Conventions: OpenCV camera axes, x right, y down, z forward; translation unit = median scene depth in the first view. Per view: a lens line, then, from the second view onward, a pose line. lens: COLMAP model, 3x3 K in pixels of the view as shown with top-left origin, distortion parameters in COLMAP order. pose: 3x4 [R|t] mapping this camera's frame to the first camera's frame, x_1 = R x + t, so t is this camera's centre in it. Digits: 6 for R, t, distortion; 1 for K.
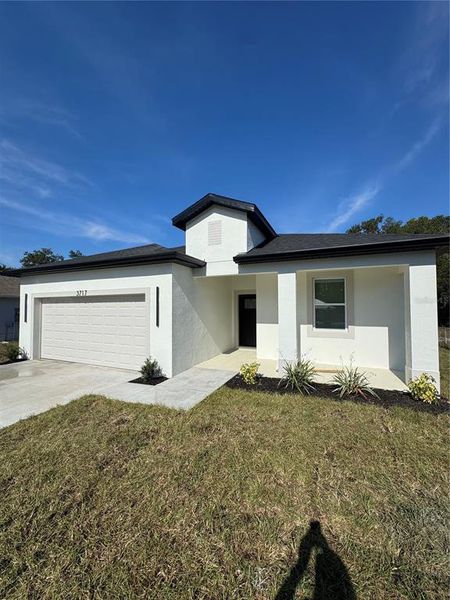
lens RADIAL K [[240.0, 0, 225.0], [0, 240.0, 300.0], [0, 0, 1]] dist [-0.000438, 0.000236]
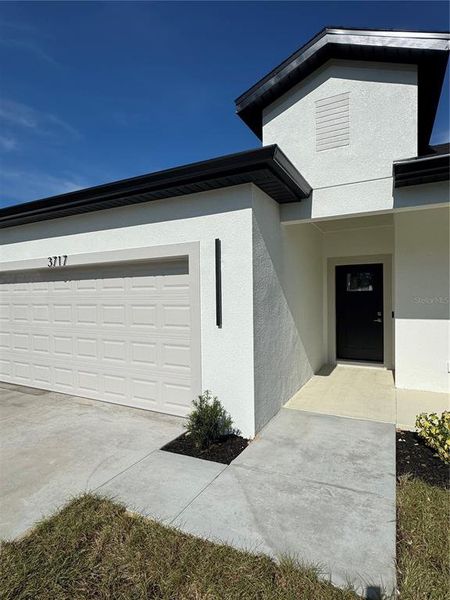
lens RADIAL K [[330.5, 0, 225.0], [0, 330.5, 300.0], [0, 0, 1]] dist [-0.002332, -0.000434]
pose [[0.997096, -0.005062, -0.075982, -0.207214], [0.008121, 0.999167, 0.039998, 0.033697], [0.075717, -0.040499, 0.996307, 0.349349]]
